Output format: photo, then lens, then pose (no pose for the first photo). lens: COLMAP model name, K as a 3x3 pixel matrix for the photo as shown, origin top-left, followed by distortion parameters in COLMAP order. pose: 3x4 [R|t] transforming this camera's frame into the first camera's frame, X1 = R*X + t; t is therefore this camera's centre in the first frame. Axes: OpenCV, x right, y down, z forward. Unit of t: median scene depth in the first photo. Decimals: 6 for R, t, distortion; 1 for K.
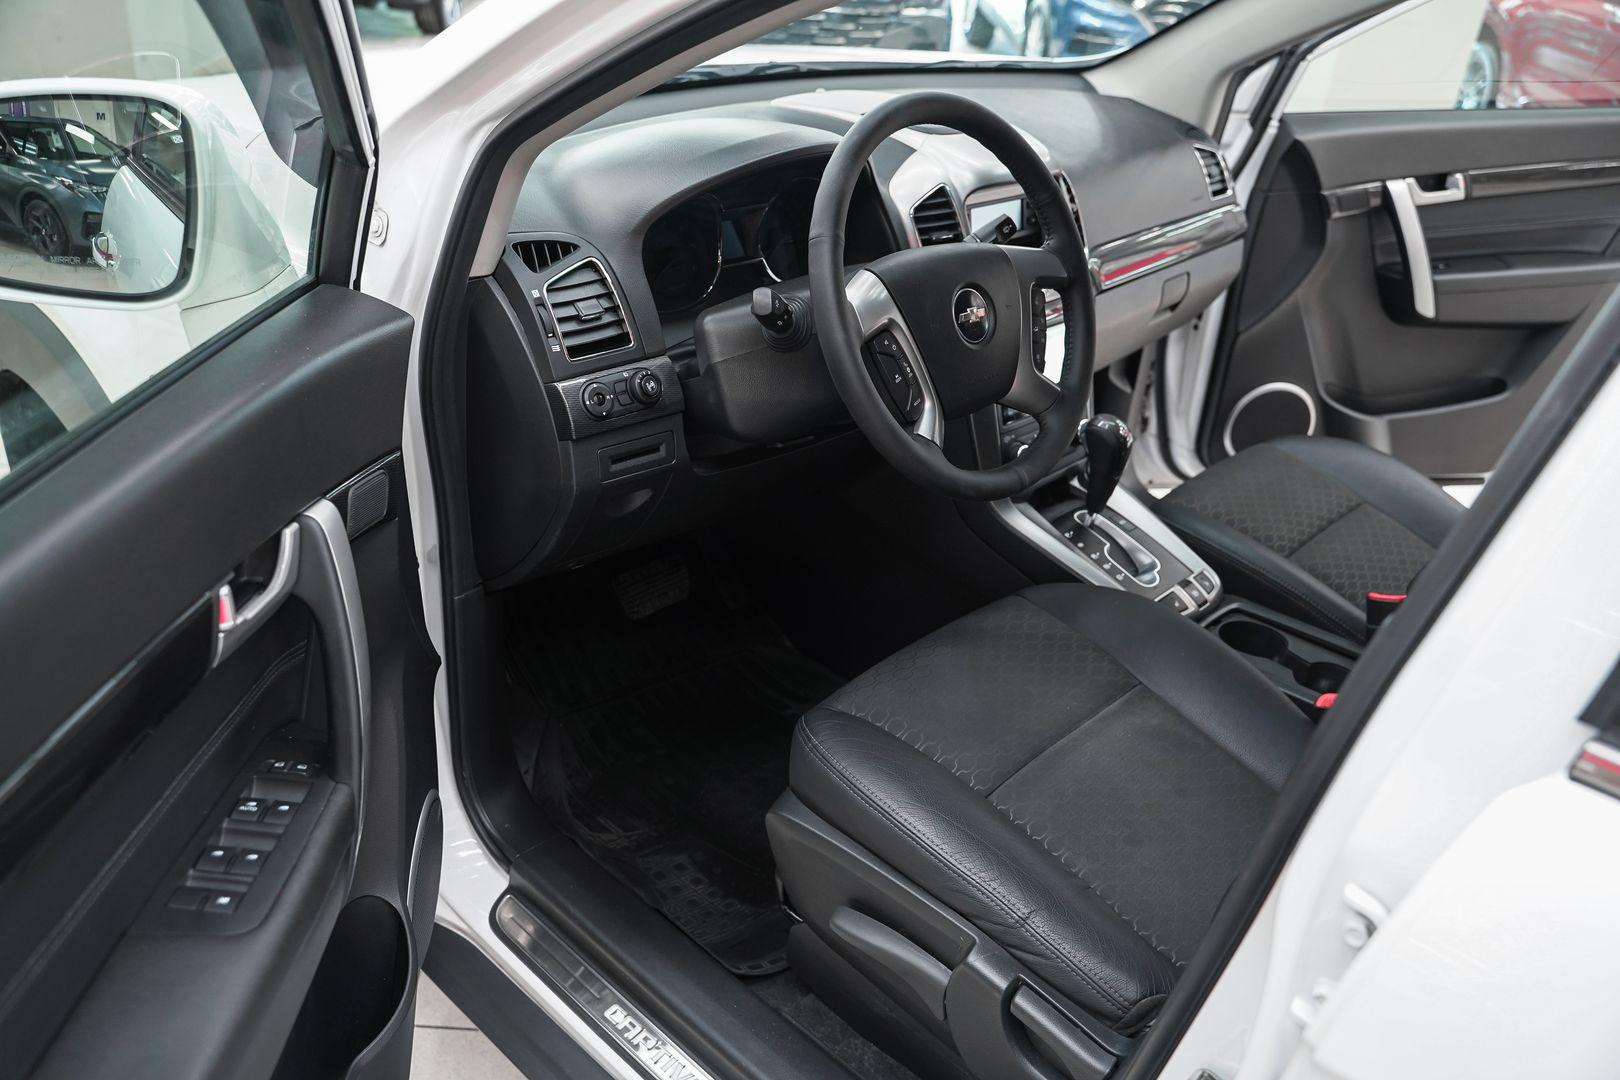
lens RADIAL K [[1306.1, 0, 799.3], [0, 1306.1, 533.7], [0, 0, 1]] dist [-0.116071, 0.095822]
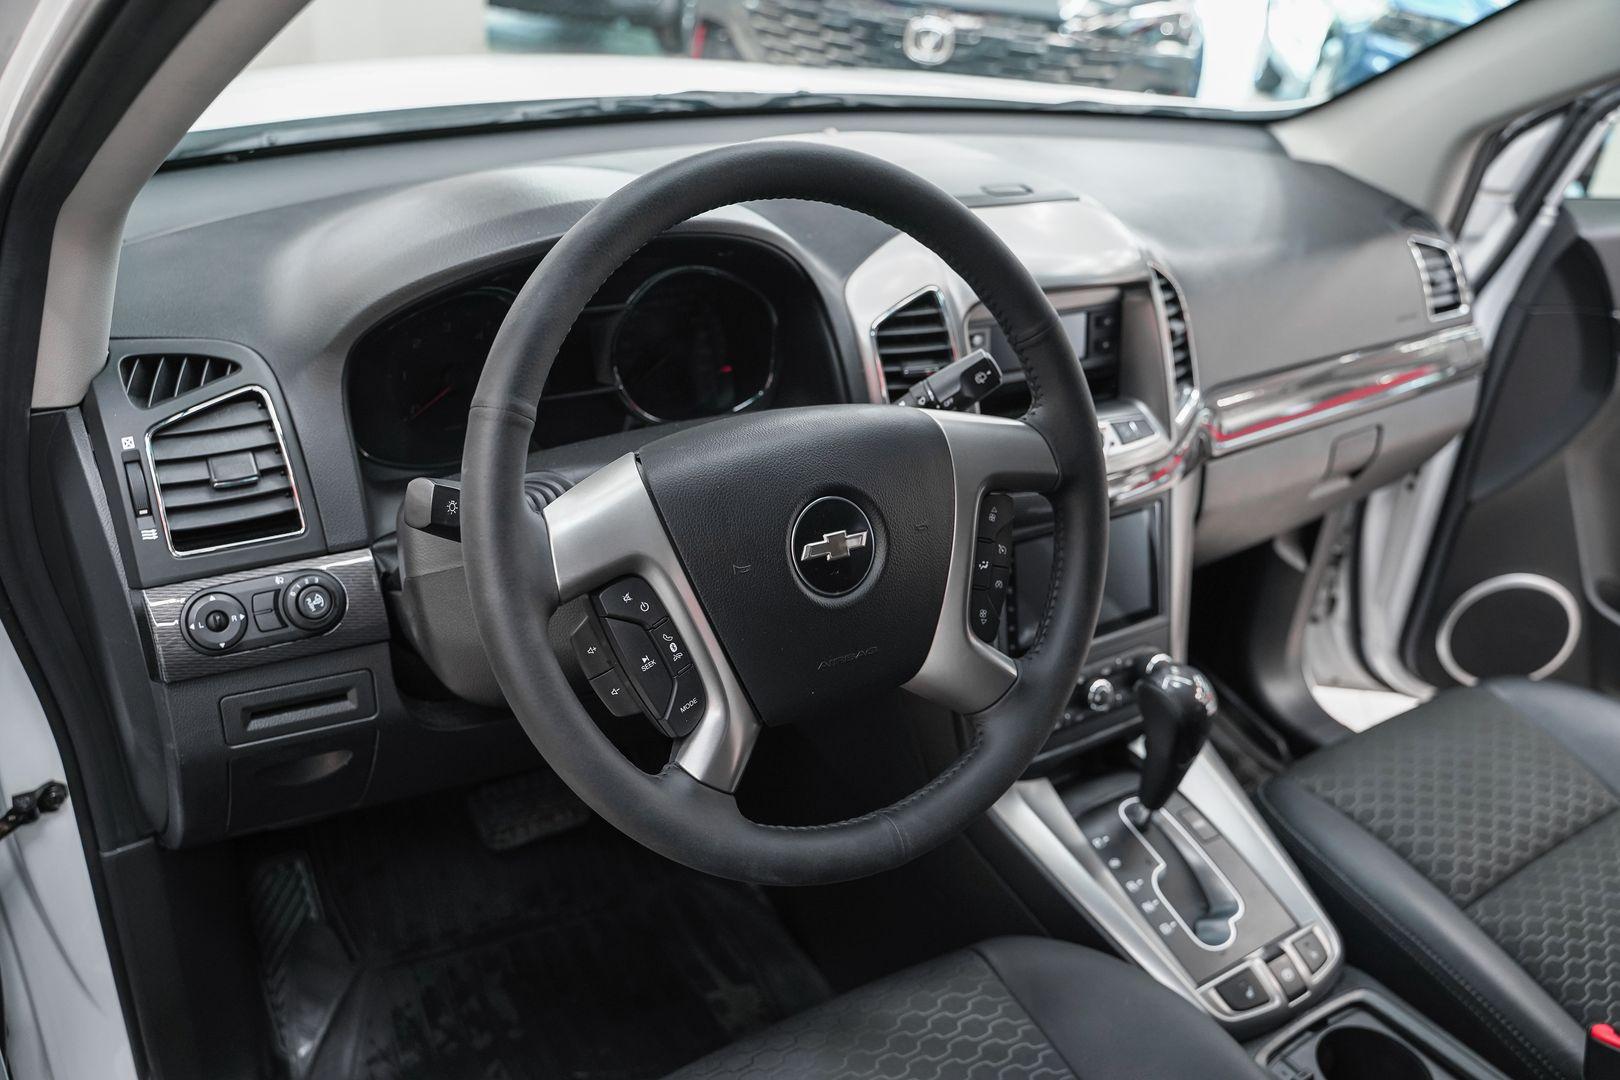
lens RADIAL K [[1306.1, 0, 820.5], [0, 1306.1, 531.0], [0, 0, 1]] dist [-0.116071, 0.095822]
pose [[0.976749, 0.103350, -0.187829, 0.173383], [-0.108469, 0.993952, -0.017157, -0.123128], [0.184920, 0.037132, 0.982052, 0.338931]]
